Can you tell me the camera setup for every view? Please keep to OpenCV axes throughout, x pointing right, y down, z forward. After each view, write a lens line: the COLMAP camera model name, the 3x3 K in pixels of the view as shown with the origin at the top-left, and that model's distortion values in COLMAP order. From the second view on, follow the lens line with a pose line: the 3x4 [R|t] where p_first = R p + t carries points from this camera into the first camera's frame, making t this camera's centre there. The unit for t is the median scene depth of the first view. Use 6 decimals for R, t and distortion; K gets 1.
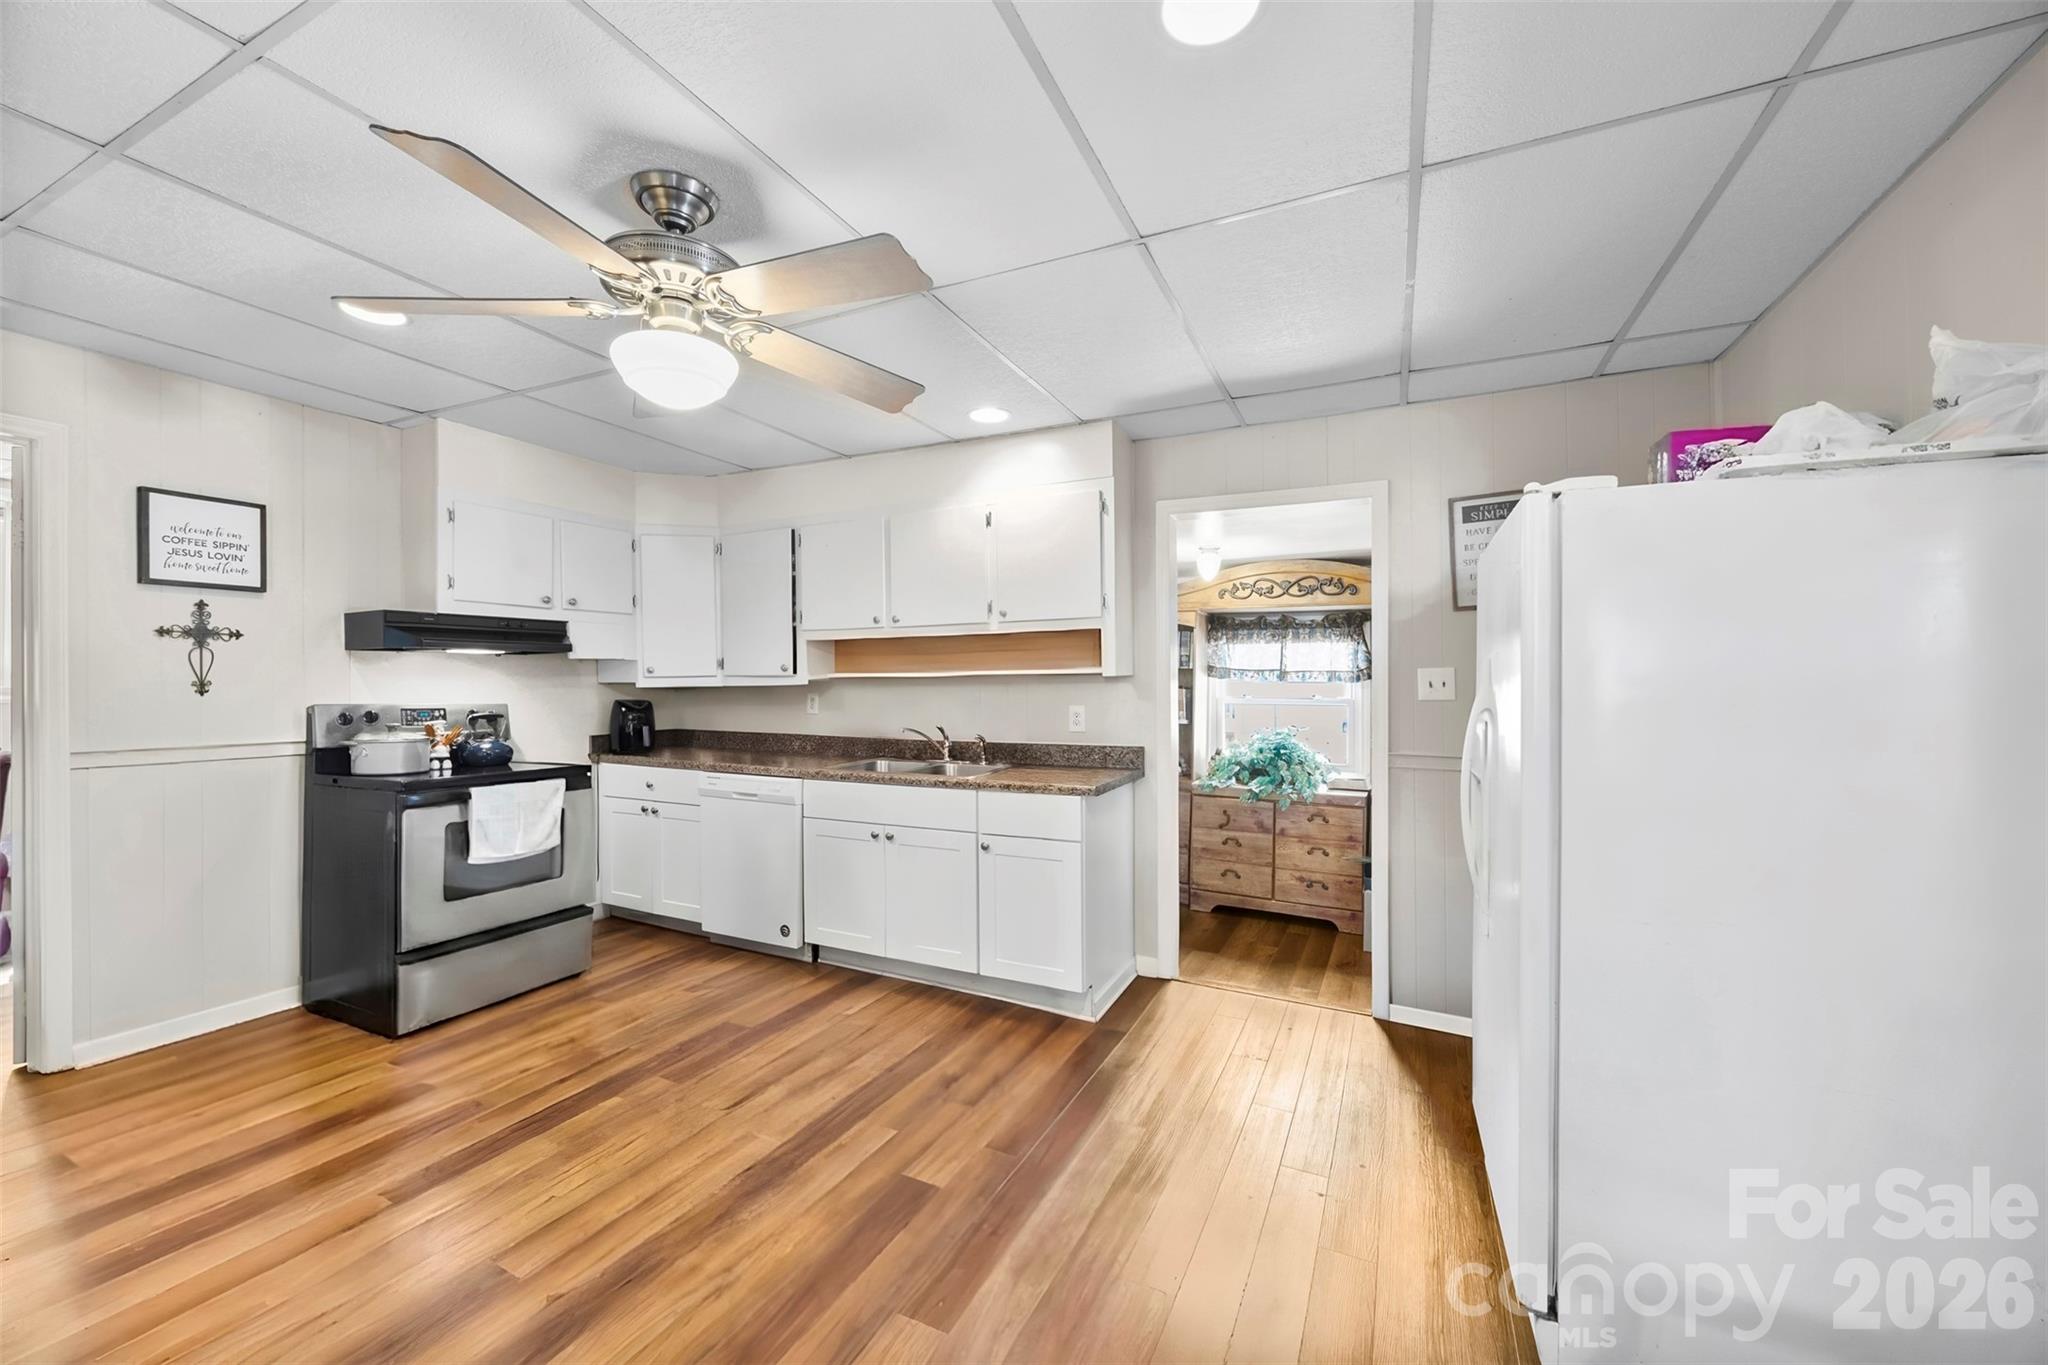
lens RADIAL K [[795.3, 0, 1023.7], [0, 795.3, 684.8], [0, 0, 1]] dist [-0.005124, 0.000642]
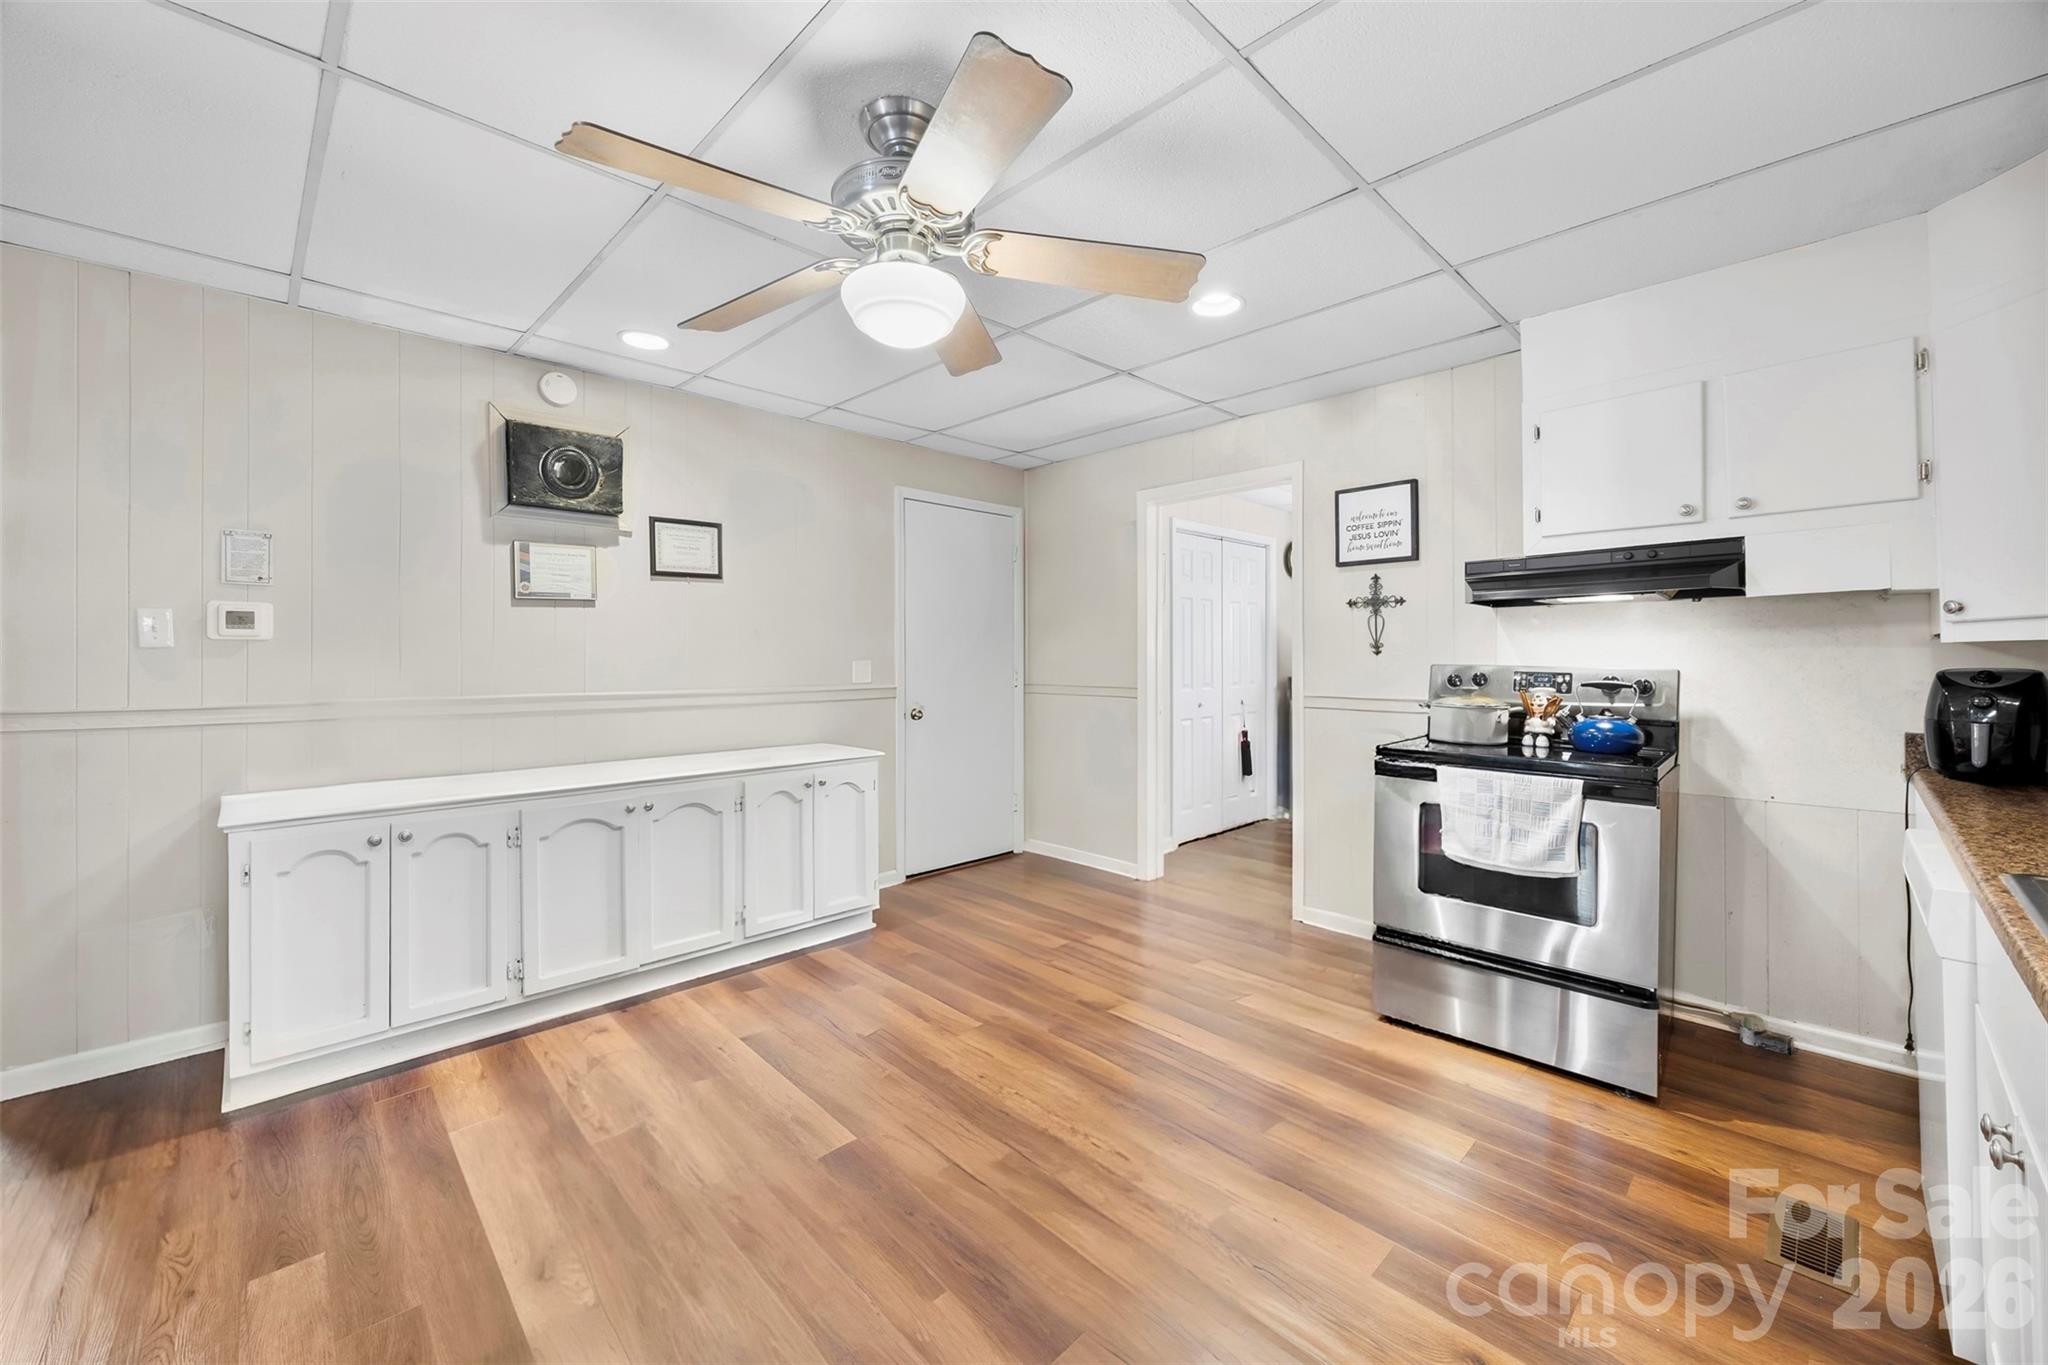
lens RADIAL K [[795.3, 0, 1019.6], [0, 795.3, 679.2], [0, 0, 1]] dist [-0.005124, 0.000642]
pose [[-0.342147, 0.025316, -0.939305, 0.259404], [0.002934, 0.999661, 0.025874, 0.016919], [0.939642, 0.006096, -0.342105, 0.926440]]
